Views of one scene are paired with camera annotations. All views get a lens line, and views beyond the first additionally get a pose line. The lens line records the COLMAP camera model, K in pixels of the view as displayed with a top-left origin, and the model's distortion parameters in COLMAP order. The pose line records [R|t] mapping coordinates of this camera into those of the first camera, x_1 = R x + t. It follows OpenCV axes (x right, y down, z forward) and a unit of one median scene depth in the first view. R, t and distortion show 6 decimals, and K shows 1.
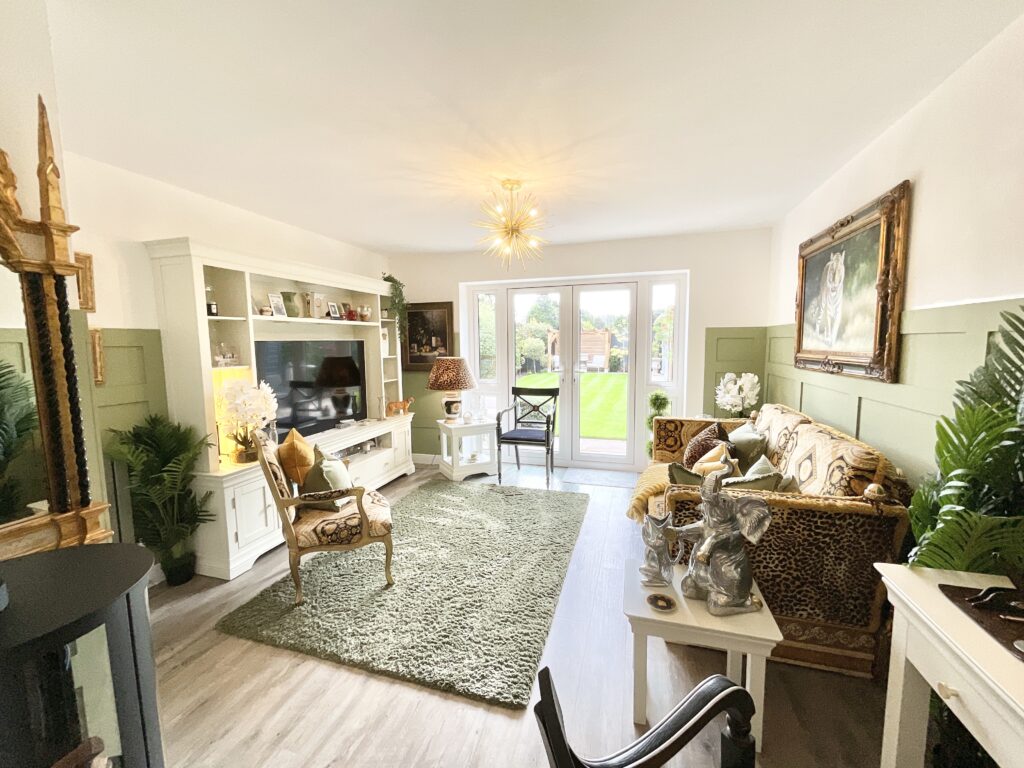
lens RADIAL K [[416.5, 0, 509.7], [0, 416.5, 384.4], [0, 0, 1]] dist [0.000014, 0.000186]
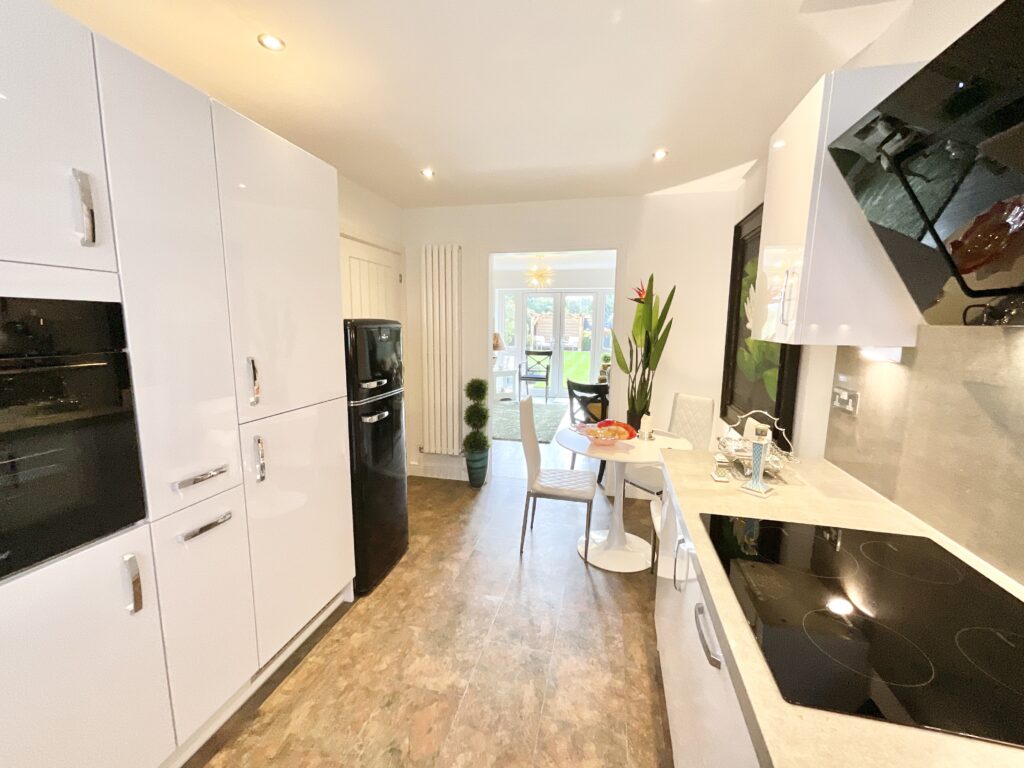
lens RADIAL K [[416.5, 0, 509.7], [0, 416.5, 384.4], [0, 0, 1]] dist [0.000014, 0.000186]
pose [[0.997936, 0.013222, 0.062835, -0.162328], [-0.015955, 0.998939, 0.043196, 0.072969], [-0.062197, -0.044109, 0.997089, -0.714579]]
